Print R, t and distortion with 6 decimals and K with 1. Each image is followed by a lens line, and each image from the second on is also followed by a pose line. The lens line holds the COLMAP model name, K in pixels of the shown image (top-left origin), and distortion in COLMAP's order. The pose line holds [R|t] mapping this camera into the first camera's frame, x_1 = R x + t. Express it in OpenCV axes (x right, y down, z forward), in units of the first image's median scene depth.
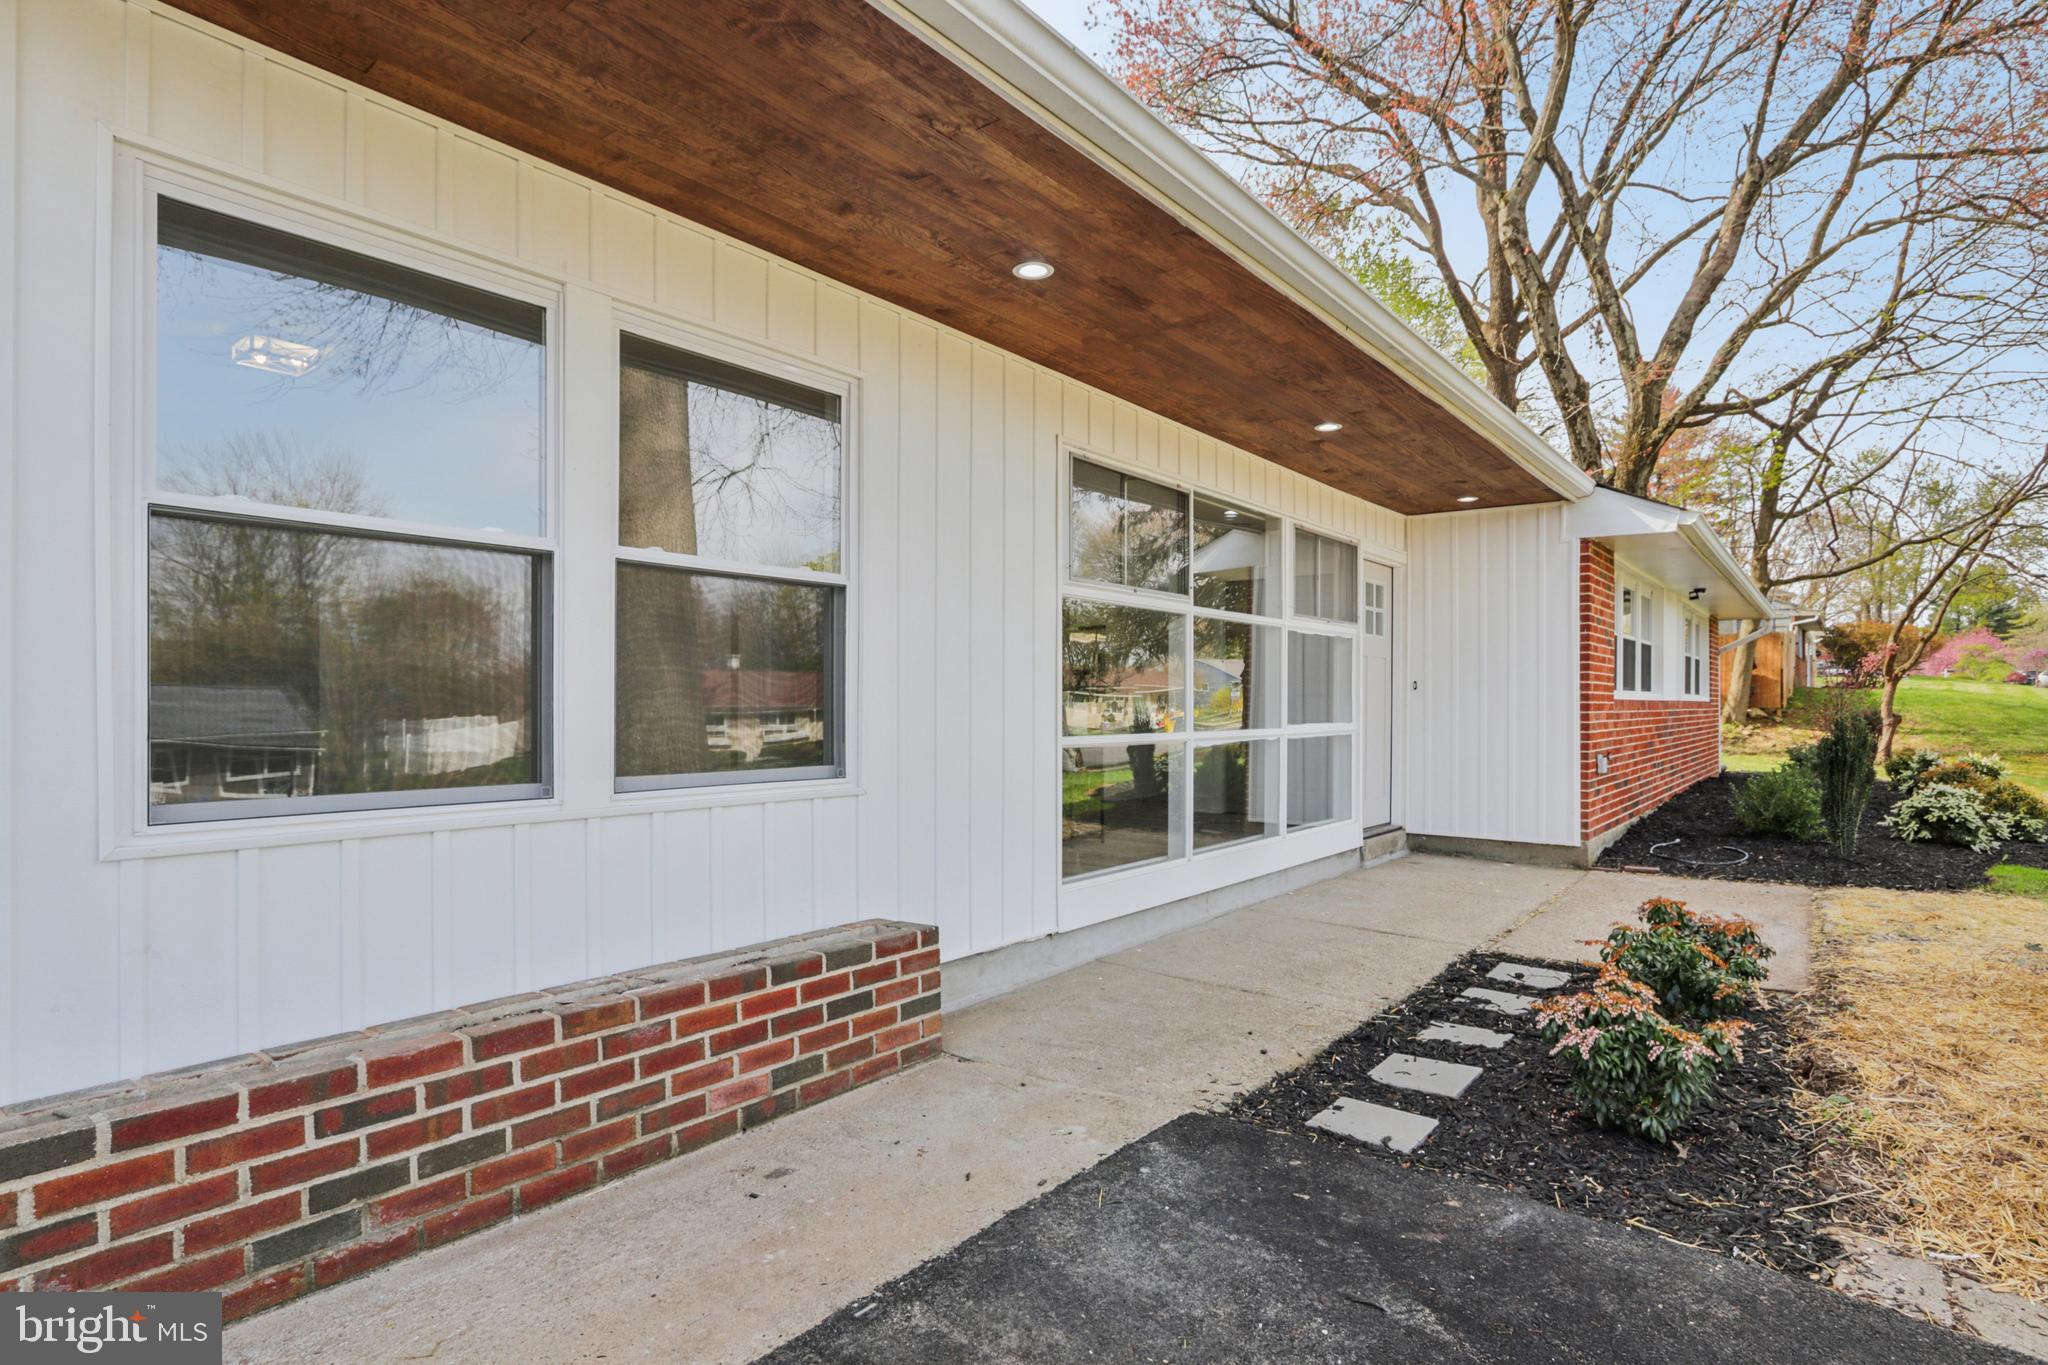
lens RADIAL K [[1085.0, 0, 1031.9], [0, 1085.0, 687.6], [0, 0, 1]] dist [-0.000186, 0.000114]
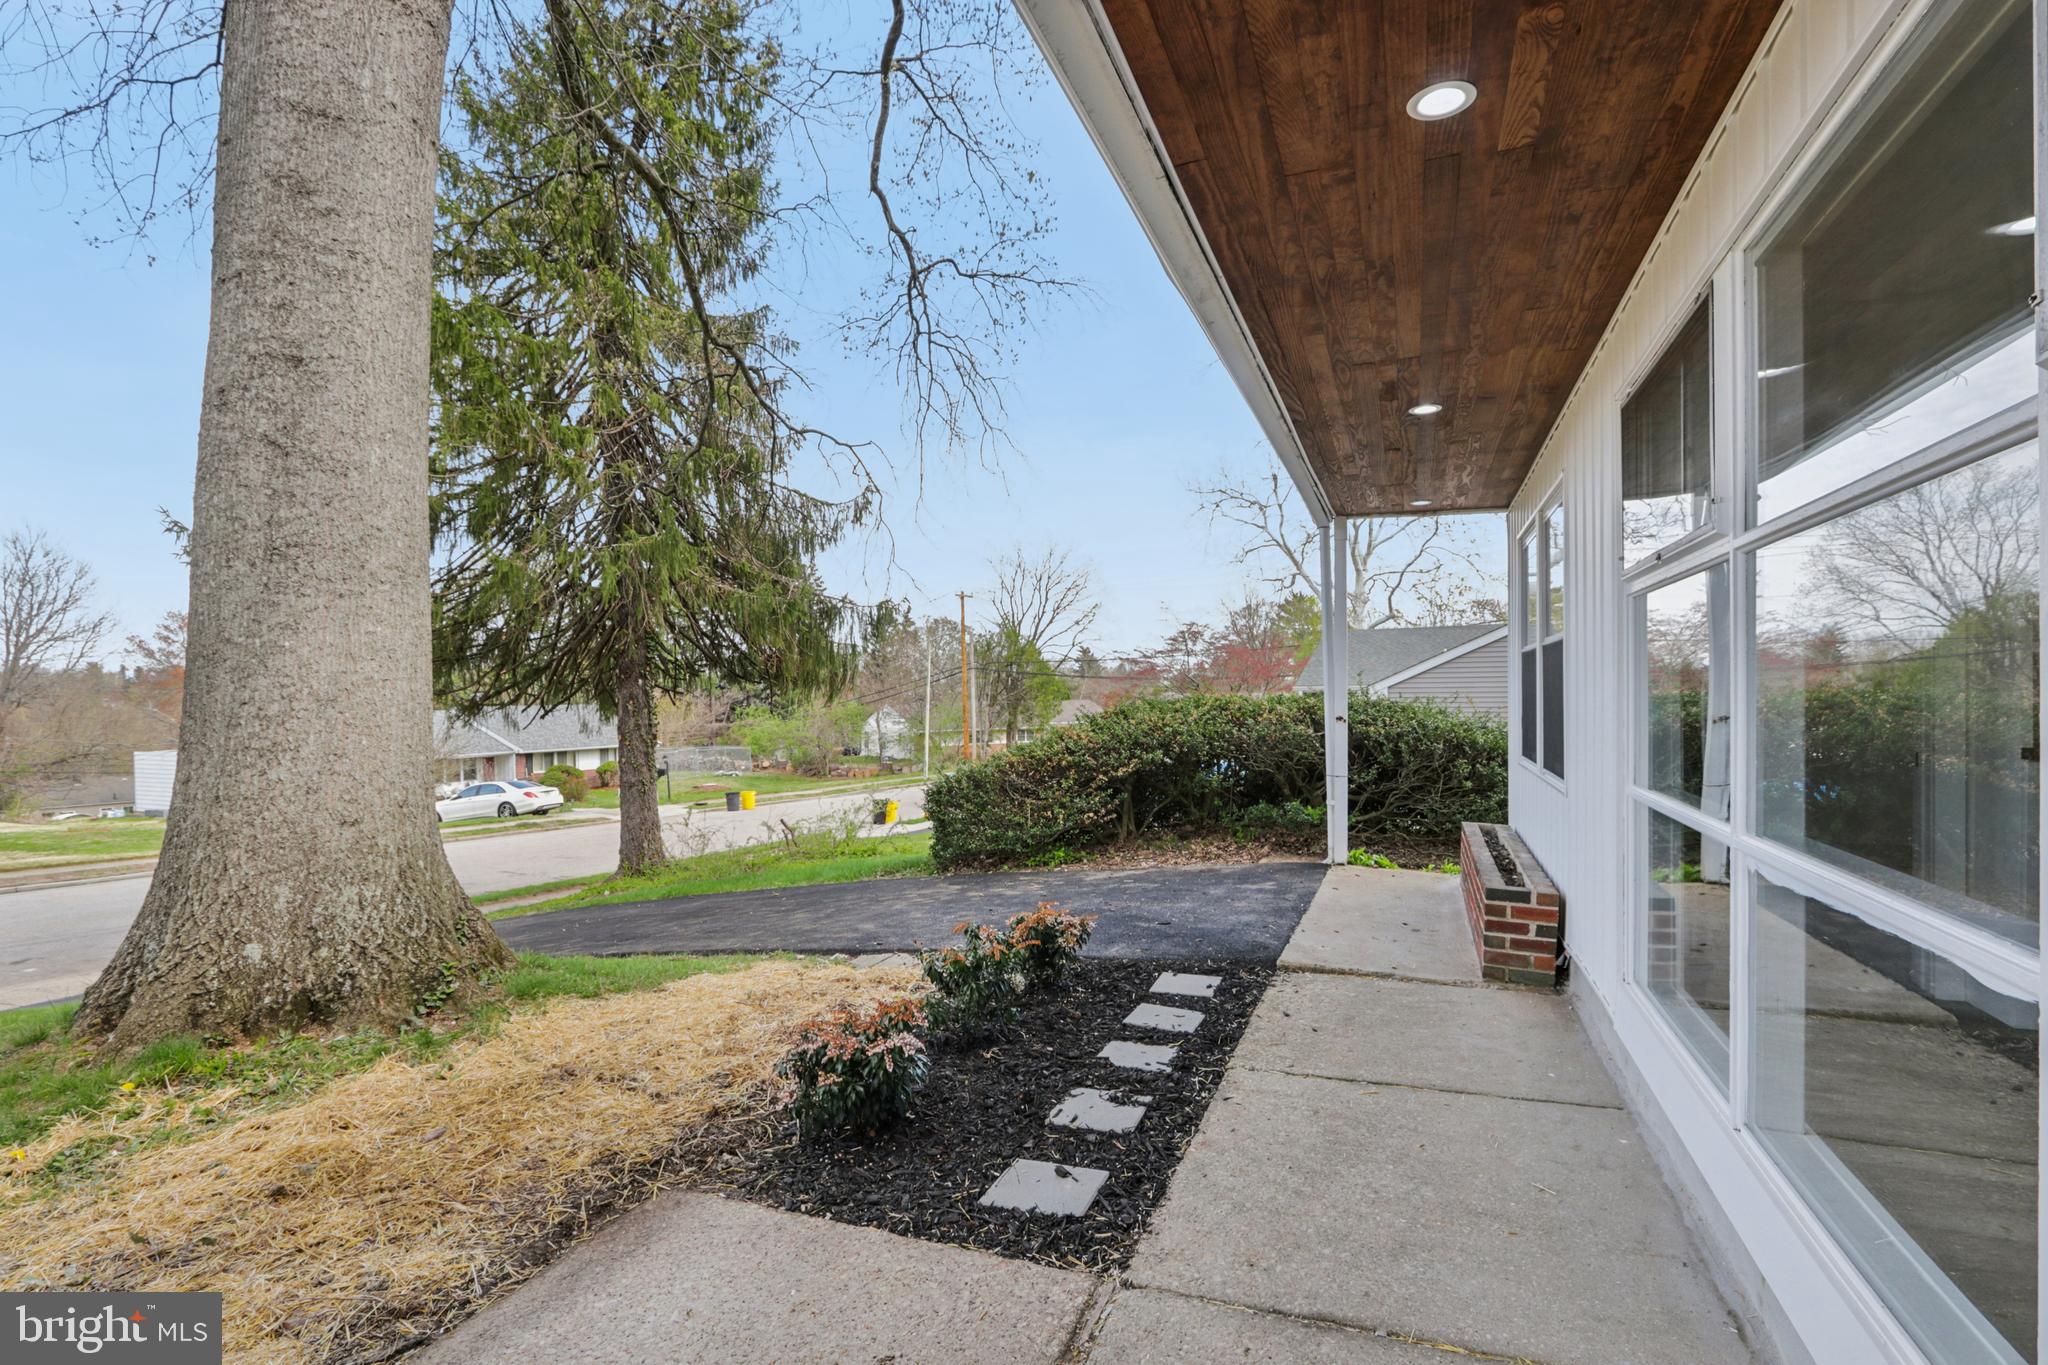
lens RADIAL K [[955.1, 0, 1023.7], [0, 955.1, 692.8], [0, 0, 1]] dist [-0.000720, 0.000255]
pose [[-0.962034, 0.002637, -0.272918, 0.836653], [0.009341, 0.999686, -0.023268, -0.010376], [0.272770, -0.024934, -0.961756, 2.066170]]
